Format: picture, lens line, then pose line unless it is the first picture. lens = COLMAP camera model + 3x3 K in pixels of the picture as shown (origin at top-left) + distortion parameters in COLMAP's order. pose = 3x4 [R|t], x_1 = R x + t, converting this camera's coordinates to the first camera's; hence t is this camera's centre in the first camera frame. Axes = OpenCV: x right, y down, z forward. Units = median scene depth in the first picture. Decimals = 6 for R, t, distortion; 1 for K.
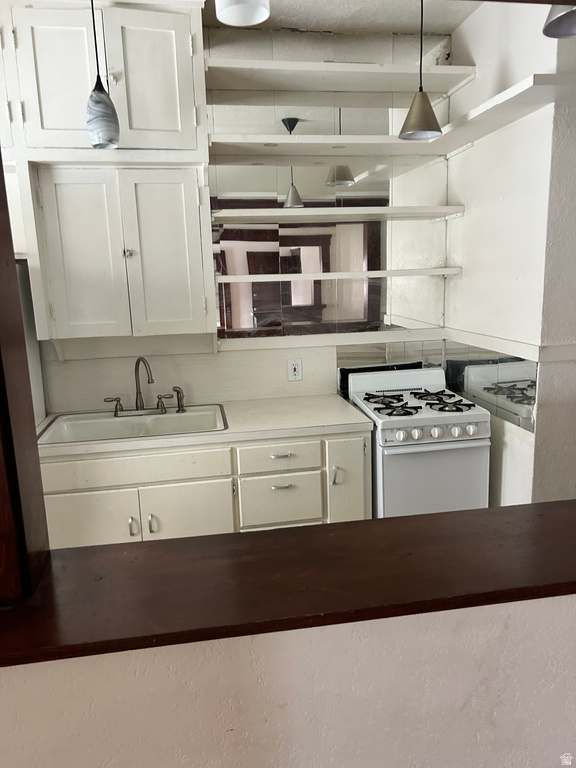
lens RADIAL K [[574.2, 0, 289.2], [0, 574.2, 385.2], [0, 0, 1]] dist [0.033163, -0.047274]
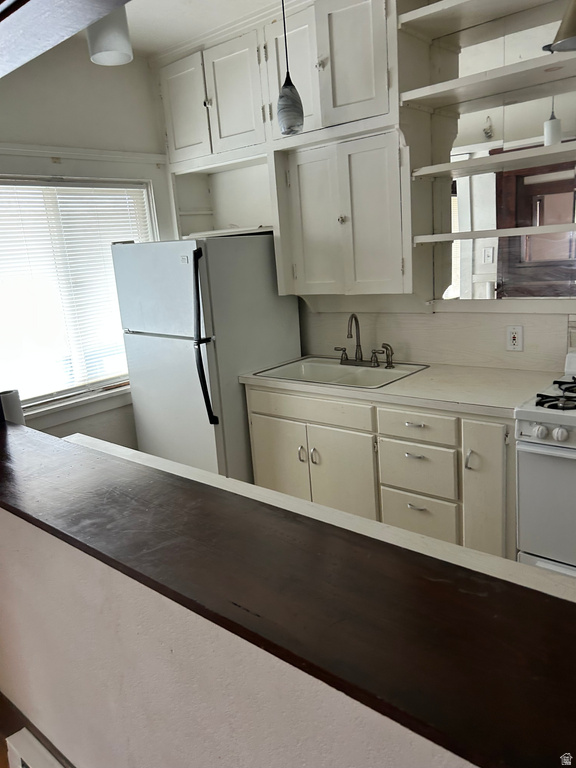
lens RADIAL K [[574.2, 0, 266.7], [0, 574.2, 383.6], [0, 0, 1]] dist [0.033163, -0.047274]
pose [[0.621772, 0.159601, -0.766764, 0.561854], [-0.088092, 0.987055, 0.134020, -0.053936], [0.778228, -0.015784, 0.627783, 0.186128]]
